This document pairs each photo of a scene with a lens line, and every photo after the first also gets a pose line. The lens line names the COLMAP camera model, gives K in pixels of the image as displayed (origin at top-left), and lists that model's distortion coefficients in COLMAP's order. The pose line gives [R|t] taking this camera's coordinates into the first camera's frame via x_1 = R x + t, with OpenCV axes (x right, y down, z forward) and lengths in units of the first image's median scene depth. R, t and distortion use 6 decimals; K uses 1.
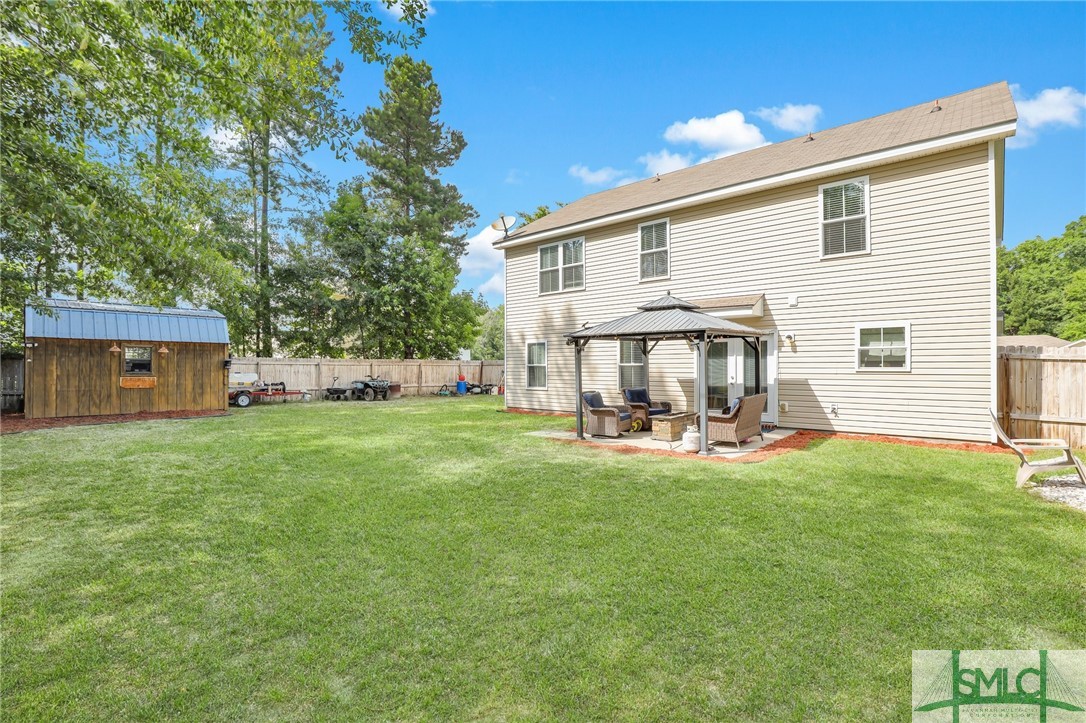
lens RADIAL K [[517.1, 0, 543.7], [0, 517.1, 358.3], [0, 0, 1]] dist [-0.022510, 0.000951]
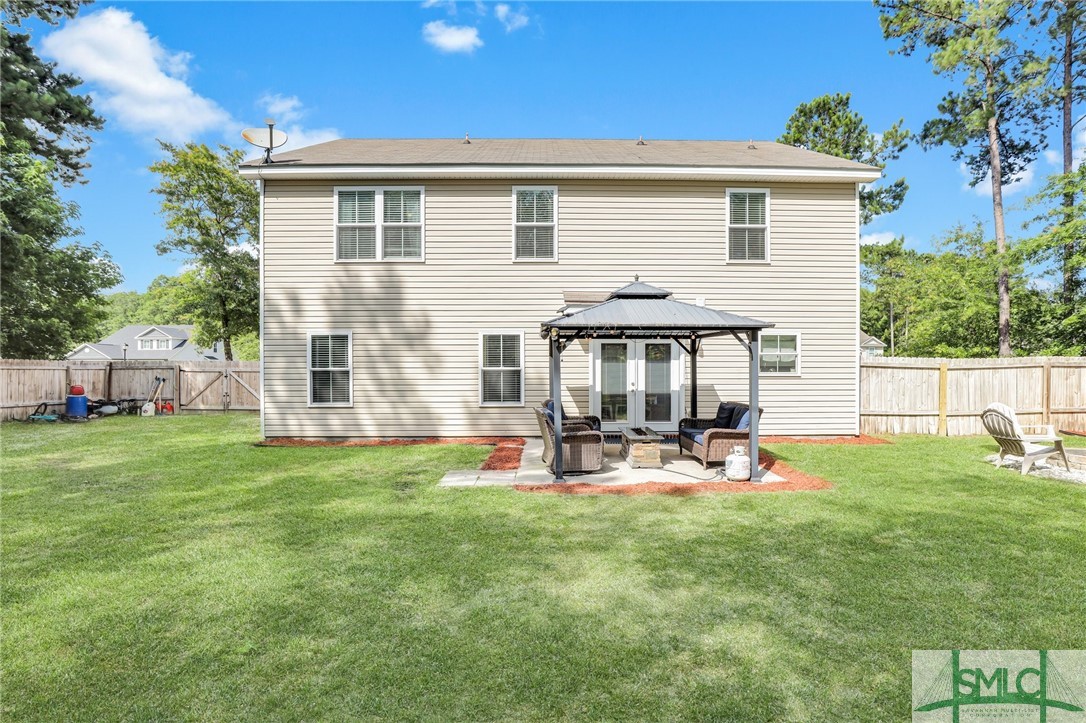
lens RADIAL K [[561.8, 0, 542.9], [0, 561.8, 365.4], [0, 0, 1]] dist [-0.044206, -0.000929]
pose [[0.723160, 0.001623, 0.690678, -0.317340], [-0.011245, 0.999892, 0.009424, -0.001340], [-0.690589, -0.014582, 0.723101, 0.323030]]
